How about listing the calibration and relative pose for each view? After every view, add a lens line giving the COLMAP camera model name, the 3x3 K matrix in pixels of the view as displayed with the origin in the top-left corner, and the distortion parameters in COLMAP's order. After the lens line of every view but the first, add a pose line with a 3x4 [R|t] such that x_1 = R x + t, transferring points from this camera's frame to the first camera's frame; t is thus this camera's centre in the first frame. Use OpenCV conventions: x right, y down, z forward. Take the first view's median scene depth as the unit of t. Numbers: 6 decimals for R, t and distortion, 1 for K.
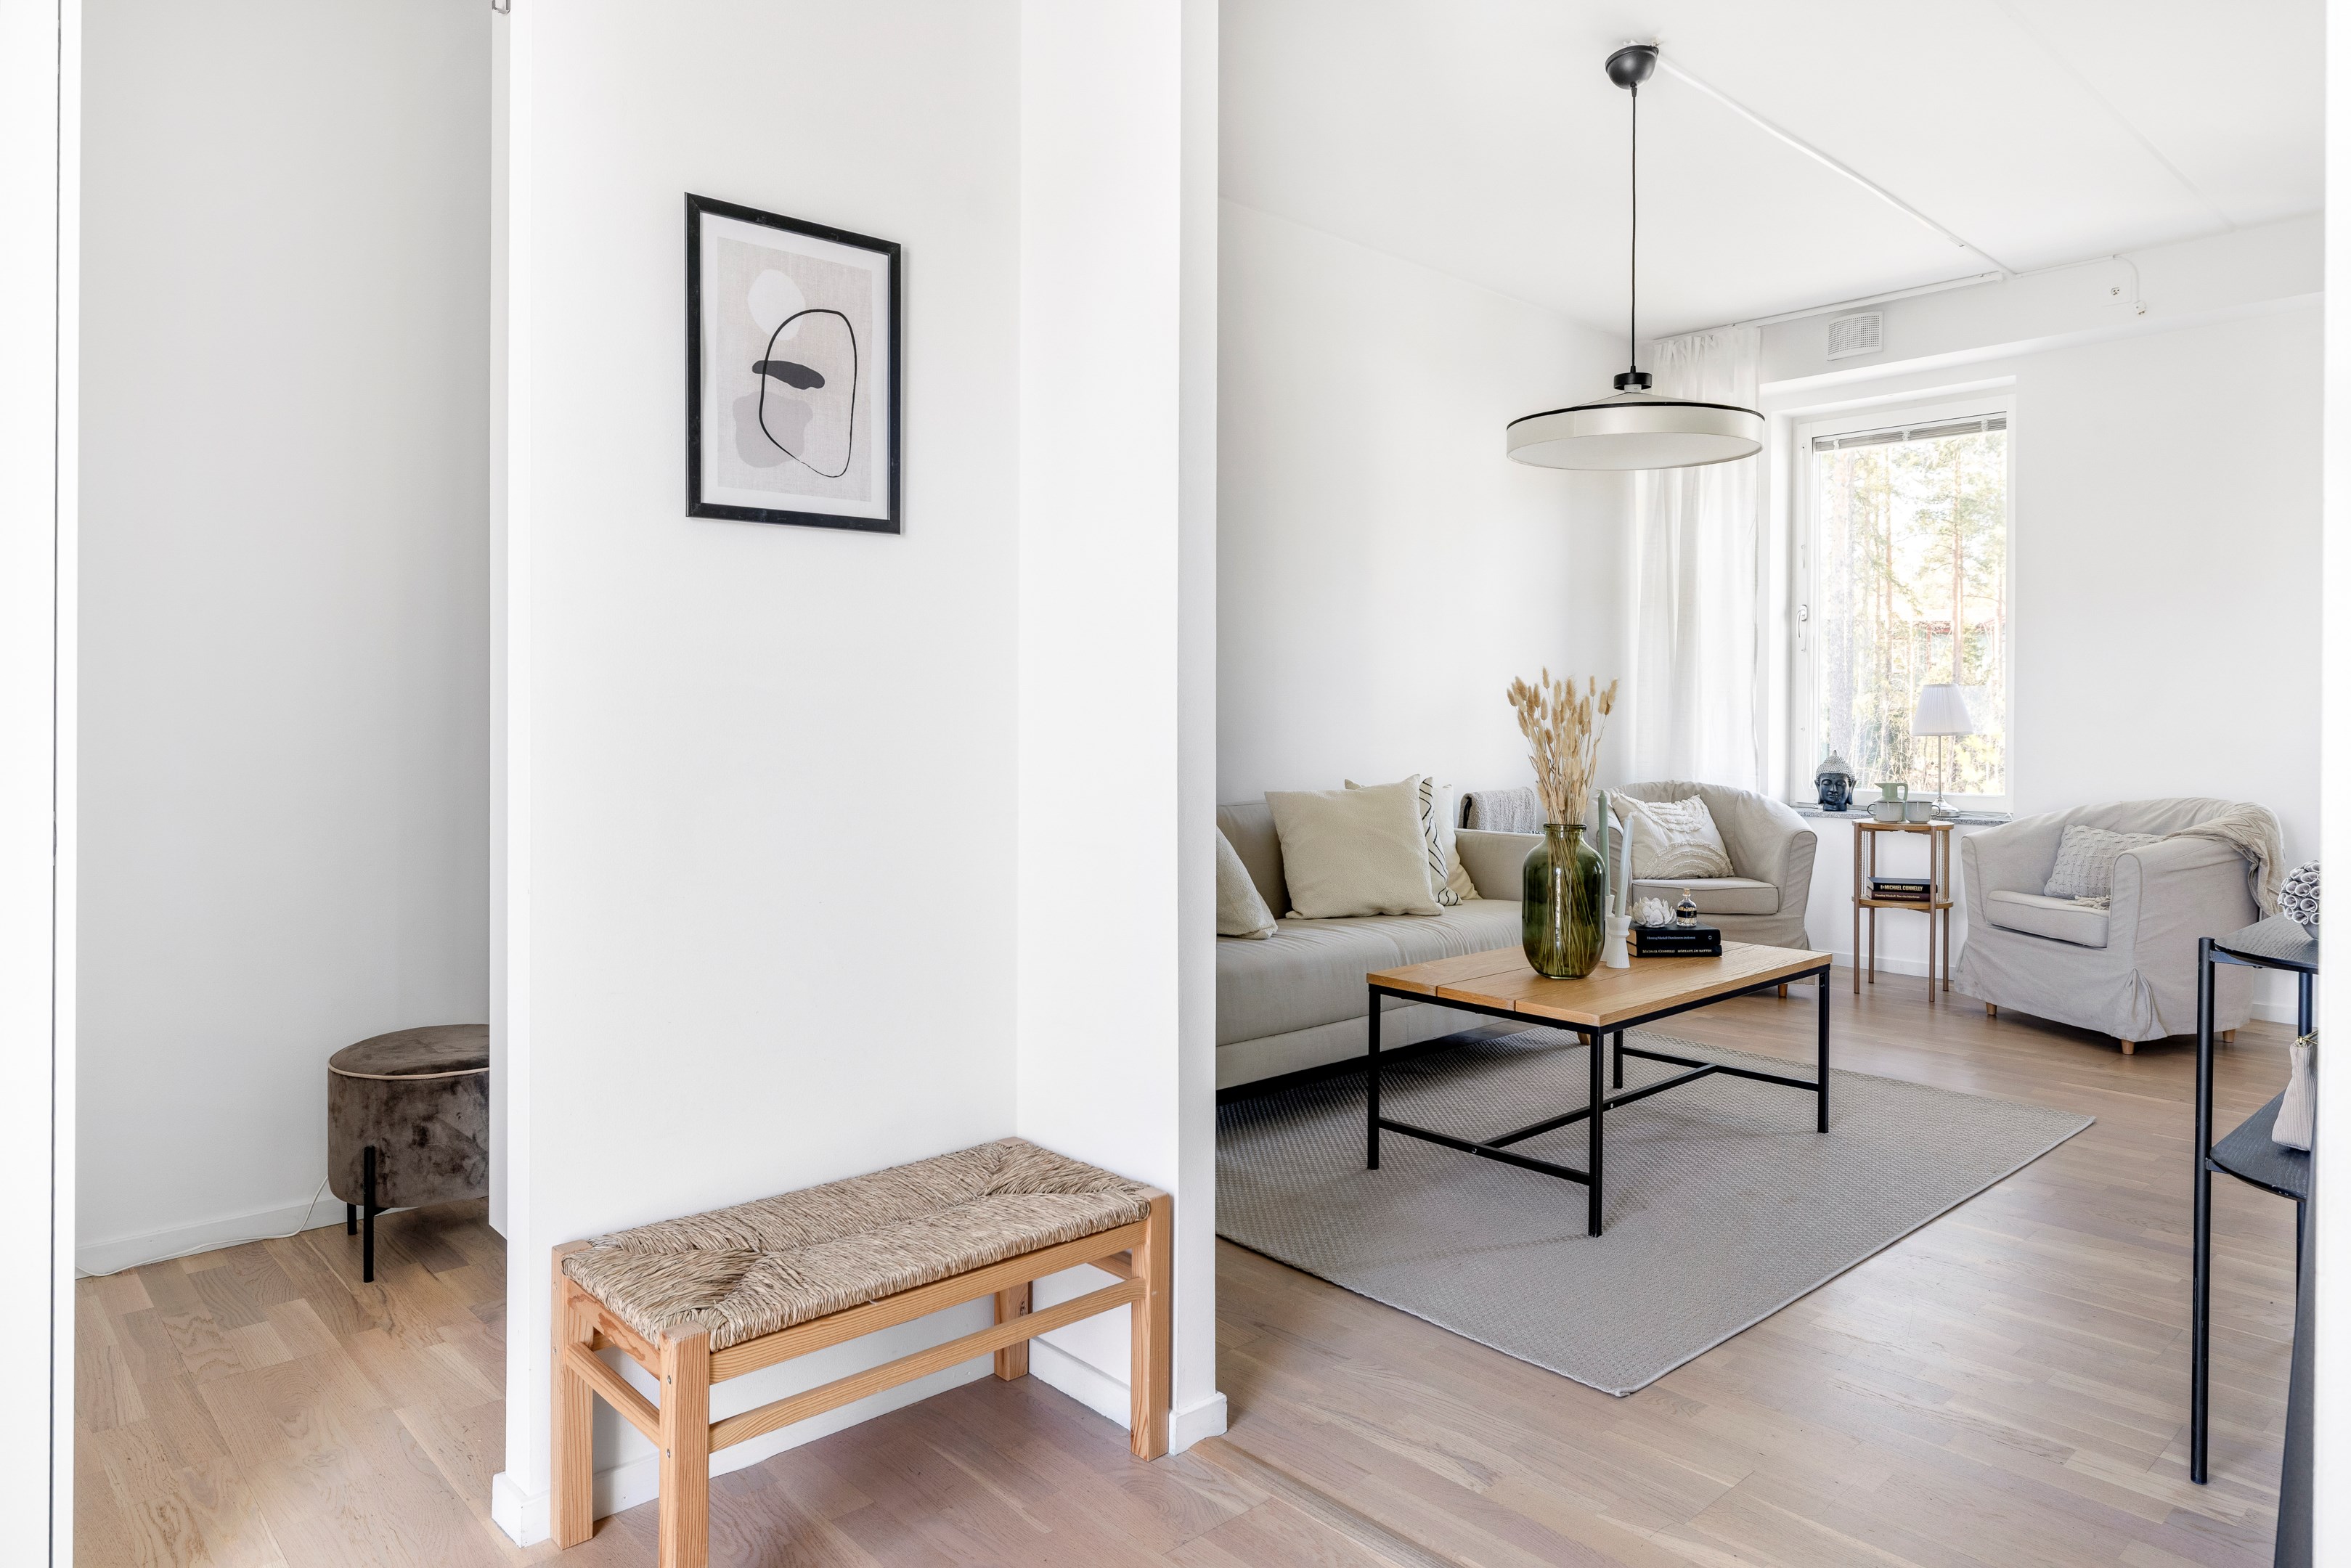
lens RADIAL K [[1491.4, 0, 1181.8], [0, 1491.4, 702.1], [0, 0, 1]] dist [-0.005363, -0.000528]
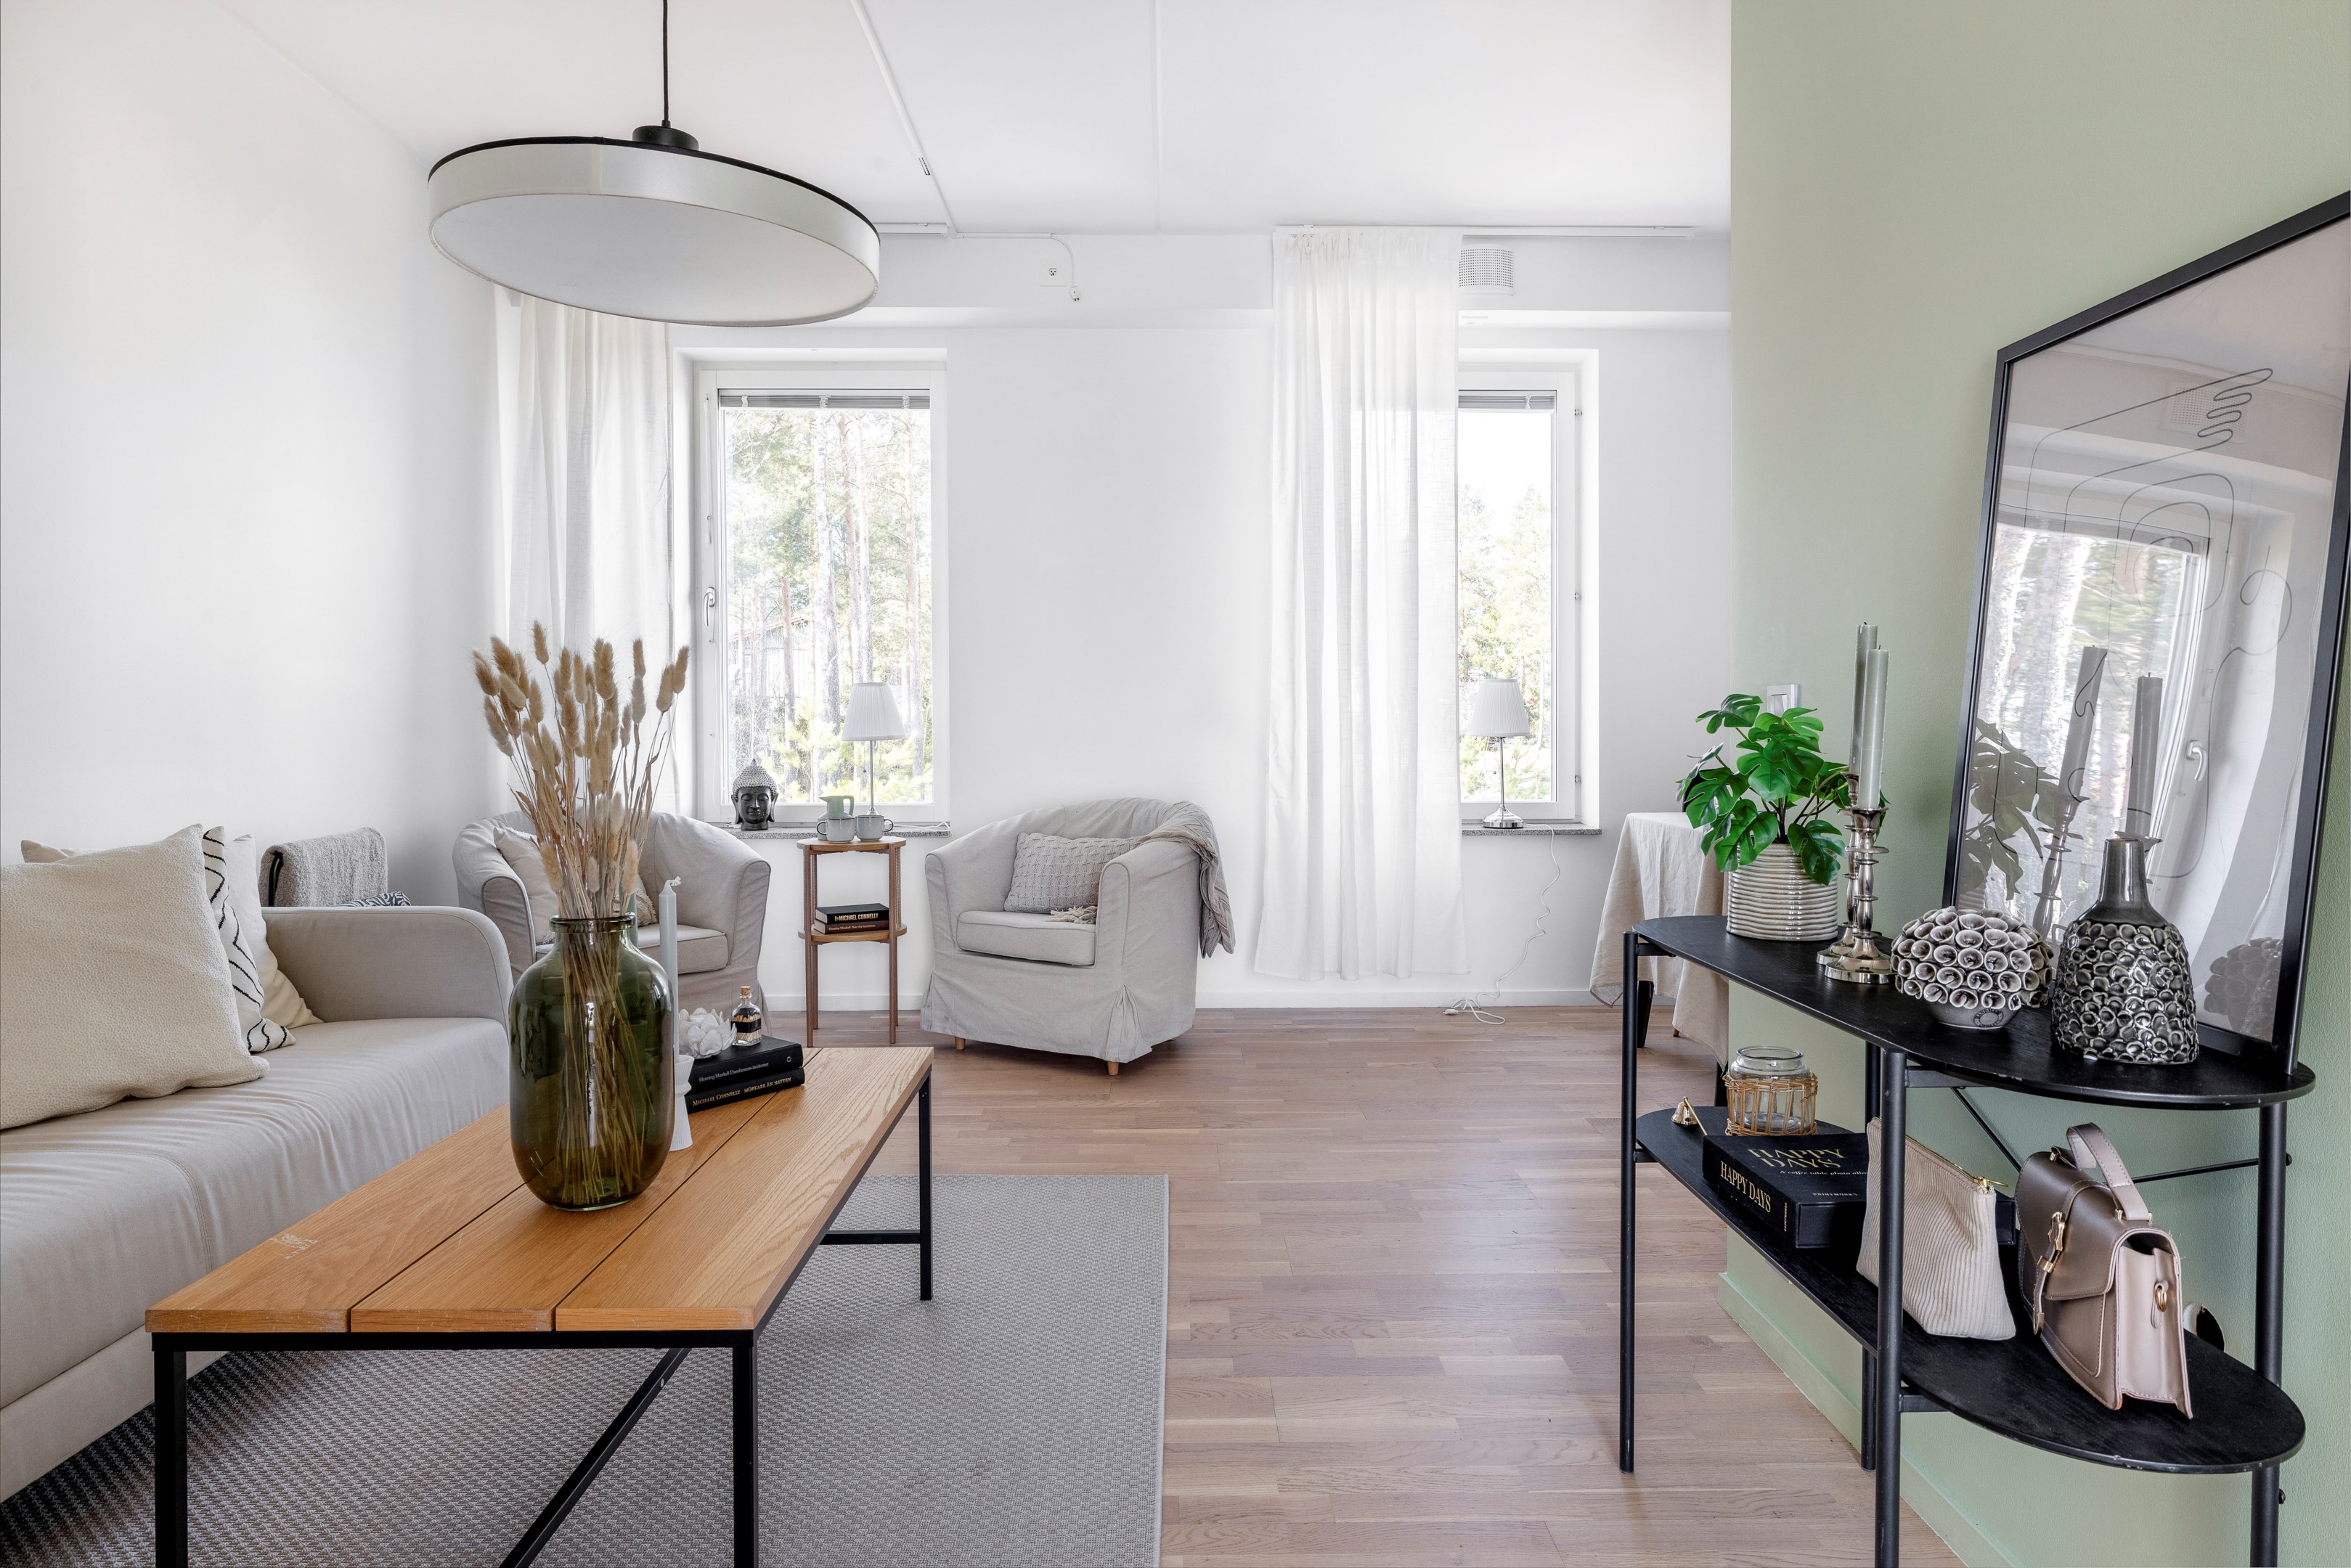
lens RADIAL K [[1364.4, 0, 1175.0], [0, 1364.4, 754.8], [0, 0, 1]] dist [0.000422, 0.000013]
pose [[0.670259, -0.024372, 0.741727, 0.024578], [0.001072, 0.999491, 0.031874, 0.006199], [-0.742126, -0.020568, 0.669945, 0.364900]]
